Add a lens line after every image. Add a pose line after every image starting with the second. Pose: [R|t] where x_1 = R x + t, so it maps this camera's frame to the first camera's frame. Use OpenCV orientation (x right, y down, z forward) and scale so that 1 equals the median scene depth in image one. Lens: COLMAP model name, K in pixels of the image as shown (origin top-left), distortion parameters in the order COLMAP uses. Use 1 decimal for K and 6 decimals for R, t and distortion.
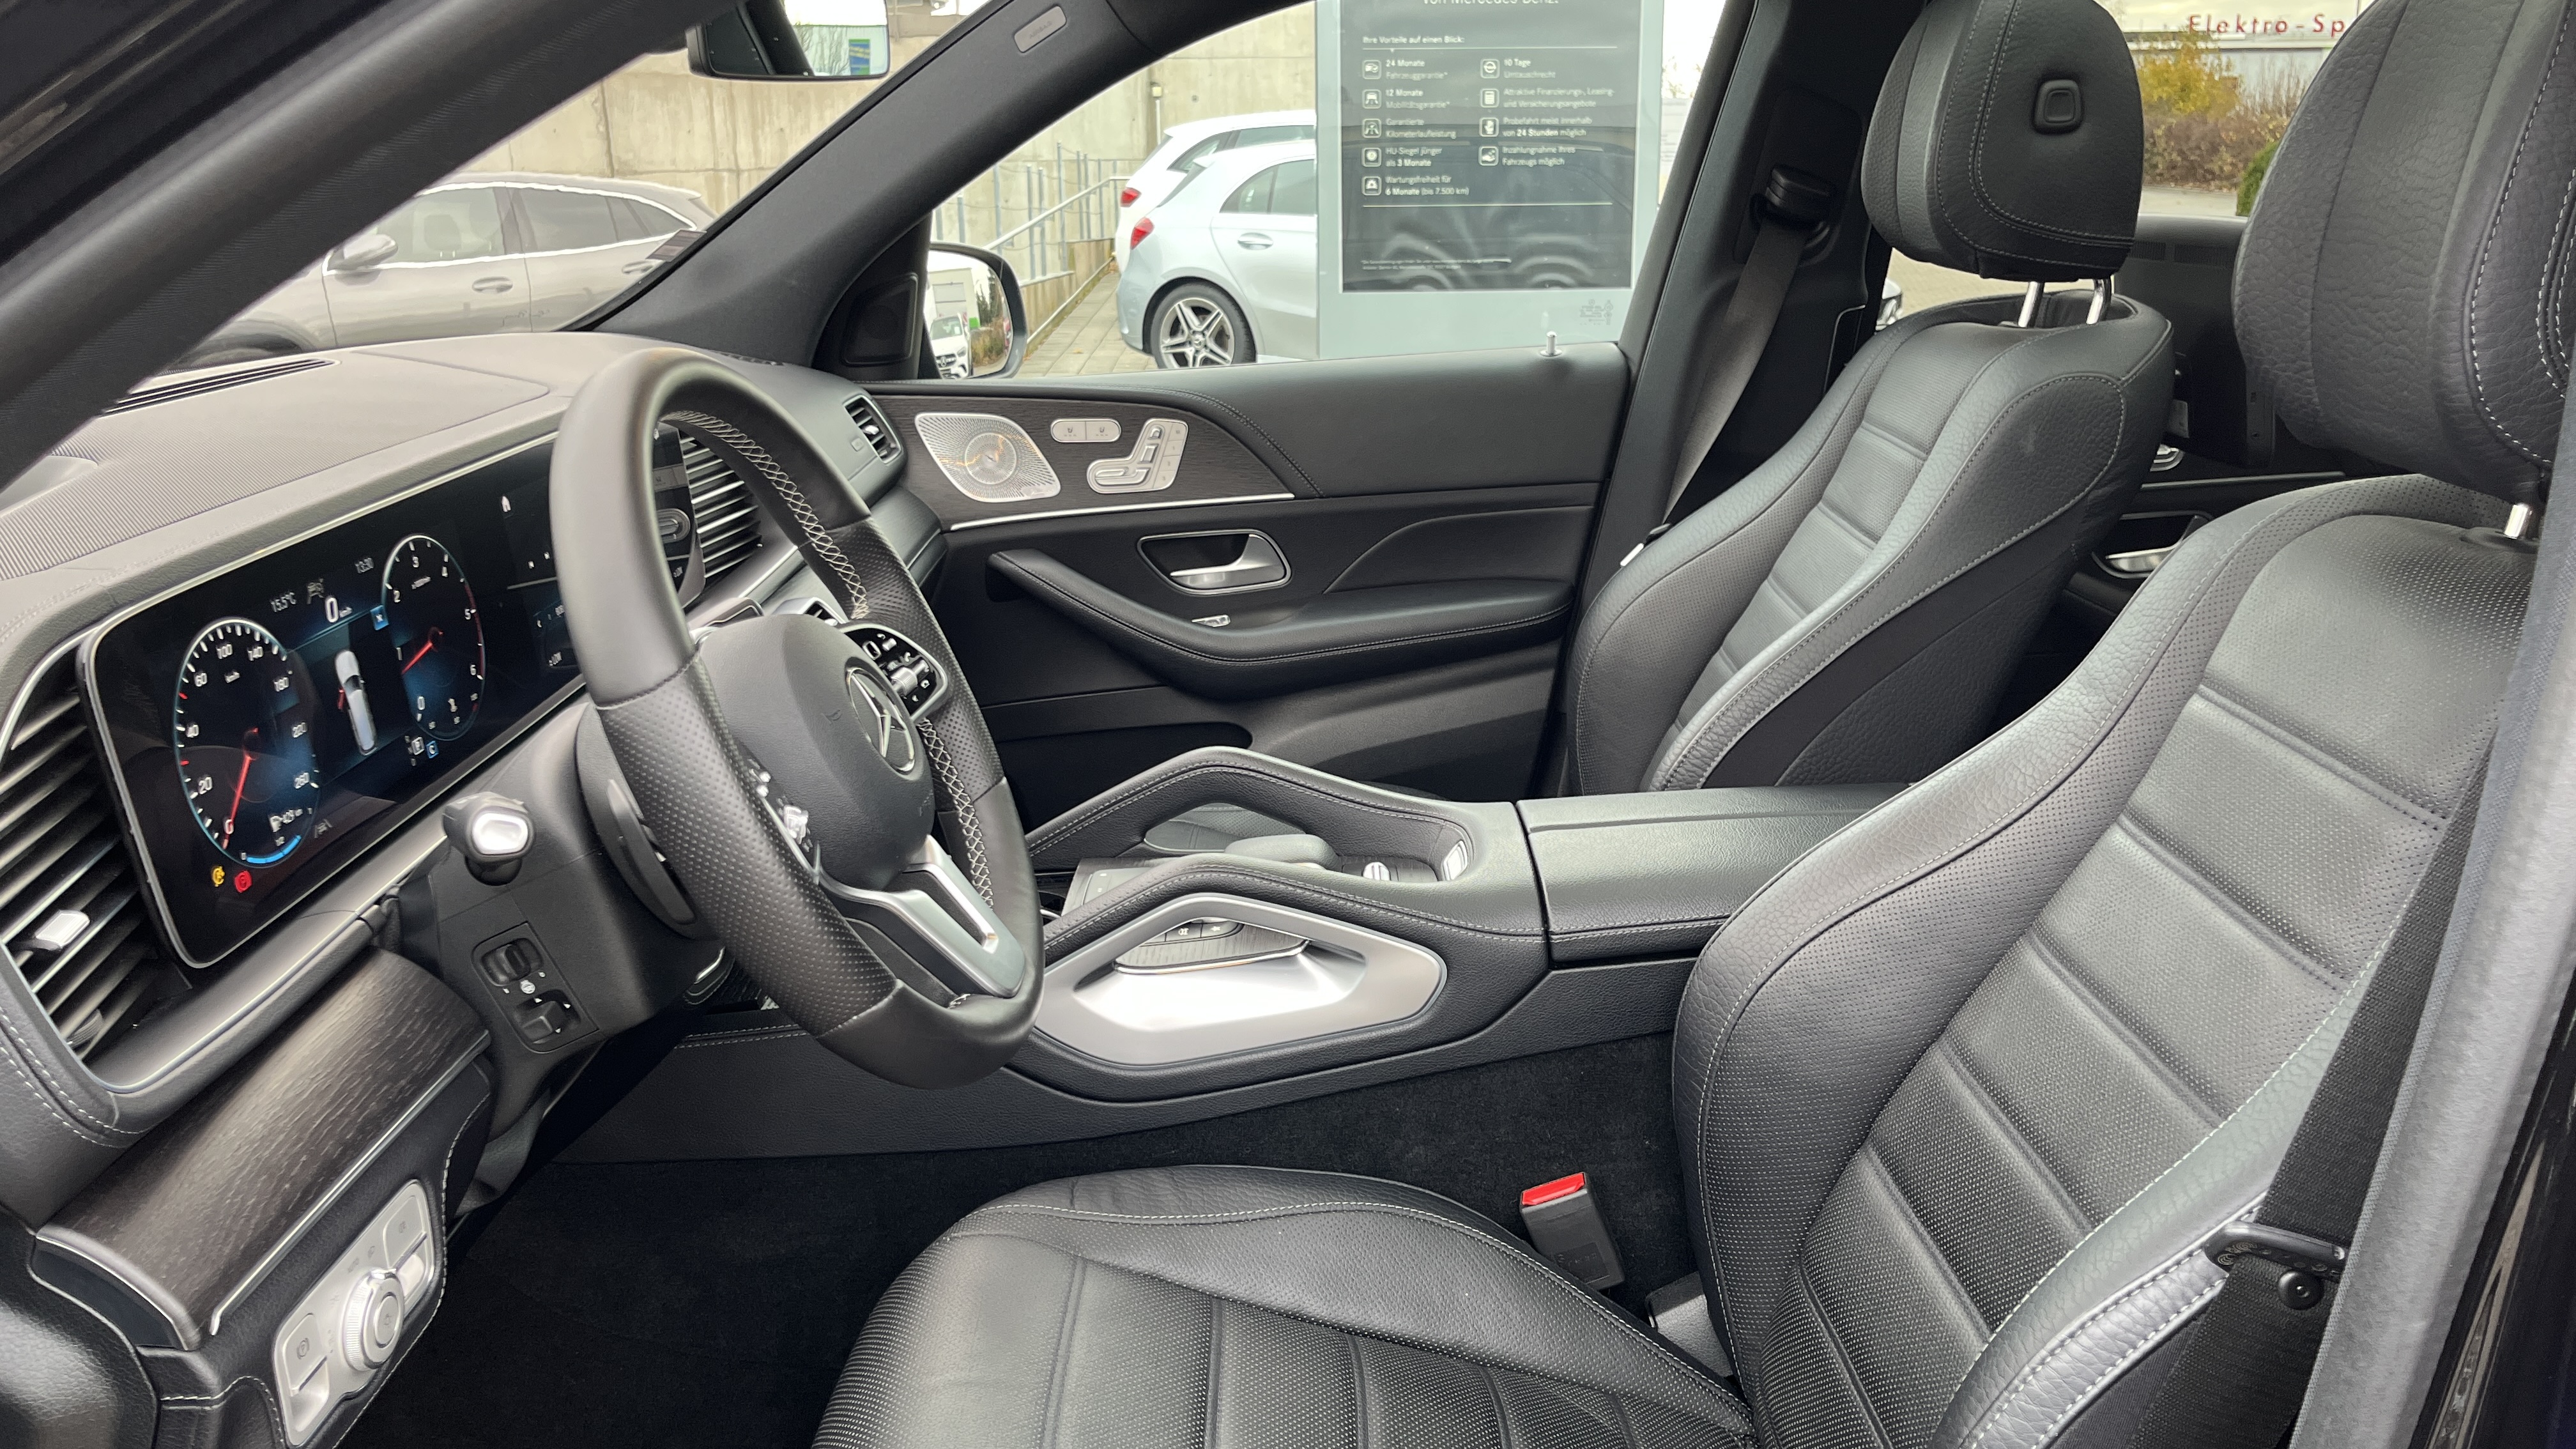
lens RADIAL K [[1954.0, 0, 1357.8], [0, 1954.0, 712.0], [0, 0, 1]] dist [0.044348, -0.028697]
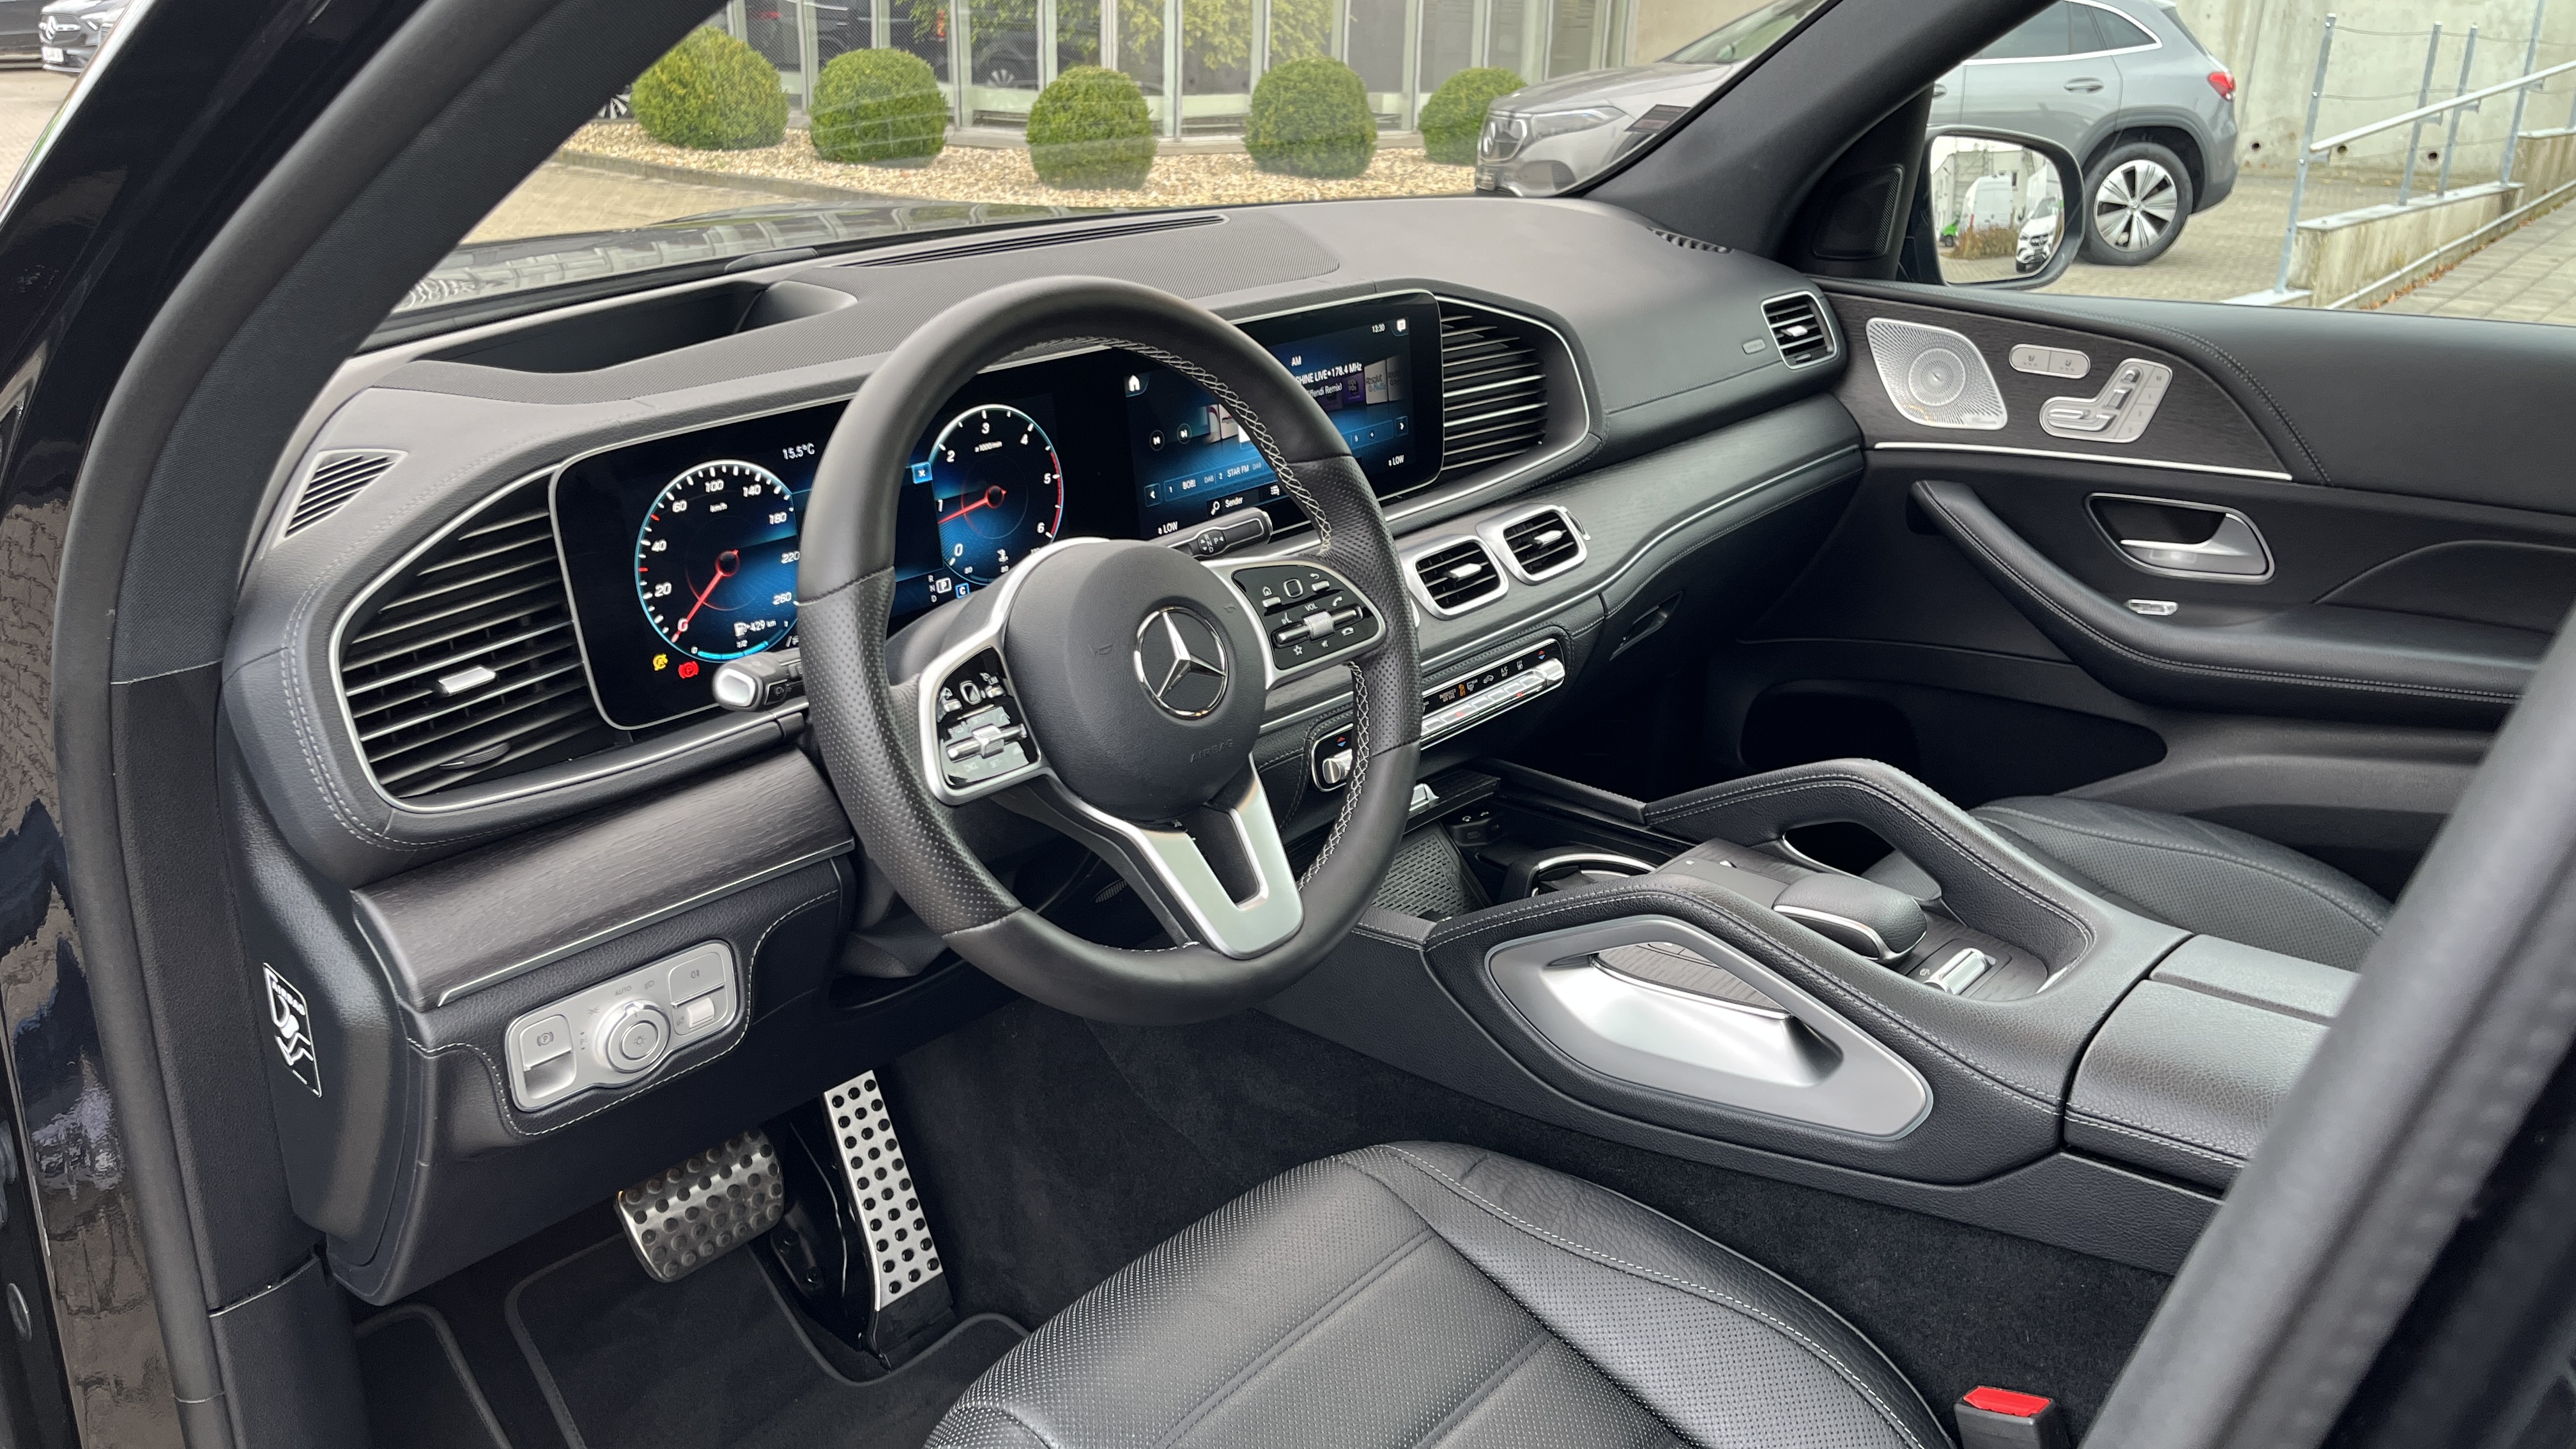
lens RADIAL K [[1954.0, 0, 1293.7], [0, 1954.0, 728.4], [0, 0, 1]] dist [0.044348, -0.028697]
pose [[0.738203, 0.262984, -0.621205, 0.322067], [-0.202387, 0.964799, 0.167938, -0.105820], [0.643503, 0.001751, 0.765442, 0.186818]]
